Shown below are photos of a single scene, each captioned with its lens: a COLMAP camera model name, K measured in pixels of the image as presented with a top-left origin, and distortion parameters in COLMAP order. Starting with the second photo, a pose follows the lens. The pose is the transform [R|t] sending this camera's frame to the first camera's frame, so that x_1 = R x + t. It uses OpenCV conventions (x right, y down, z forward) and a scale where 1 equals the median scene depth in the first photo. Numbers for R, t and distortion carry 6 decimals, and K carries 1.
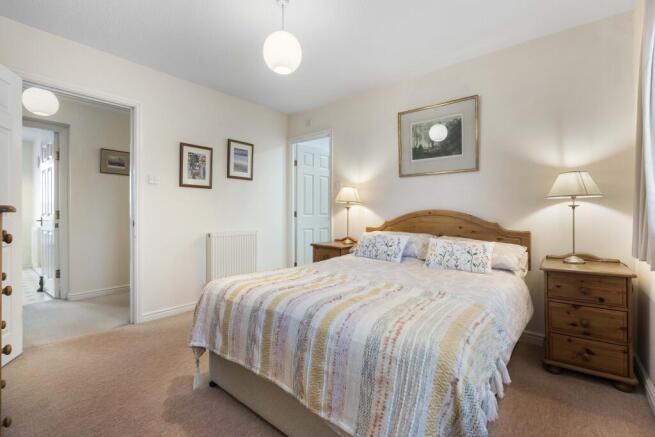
lens RADIAL K [[289.0, 0, 324.9], [0, 289.0, 216.4], [0, 0, 1]] dist [-0.002700, -0.000196]
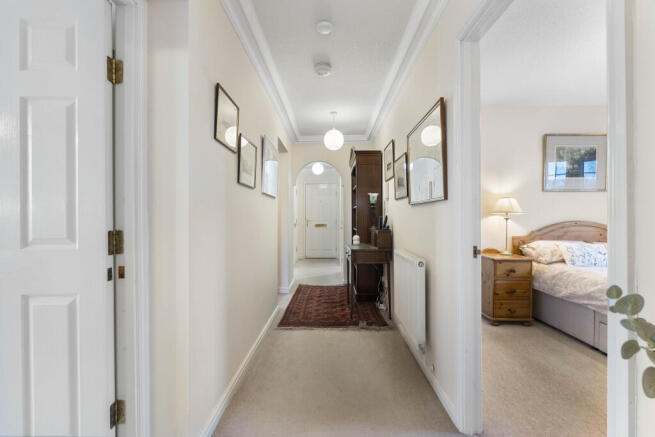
lens RADIAL K [[289.0, 0, 324.9], [0, 289.0, 216.4], [0, 0, 1]] dist [-0.002700, -0.000196]
pose [[0.788050, -0.007166, 0.615569, -1.177751], [0.005269, 0.999974, 0.004897, -0.050835], [-0.615589, -0.000616, 0.788067, 0.683266]]
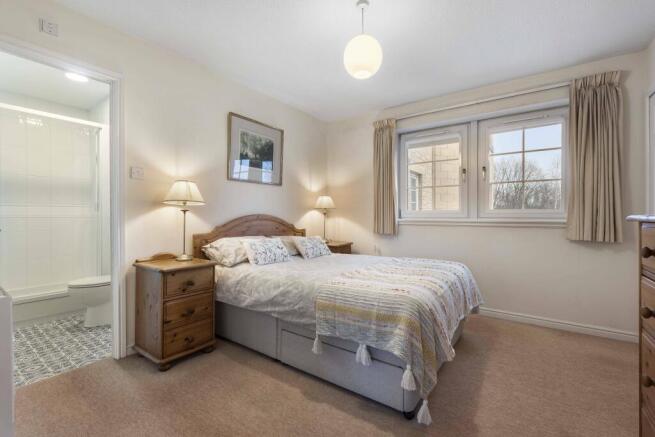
lens RADIAL K [[289.0, 0, 324.9], [0, 289.0, 216.4], [0, 0, 1]] dist [-0.002700, -0.000196]
pose [[-0.050384, -0.009889, 0.998681, -0.760392], [-0.003302, 0.999947, 0.009735, -0.025398], [-0.998724, -0.002807, -0.050414, 0.779906]]
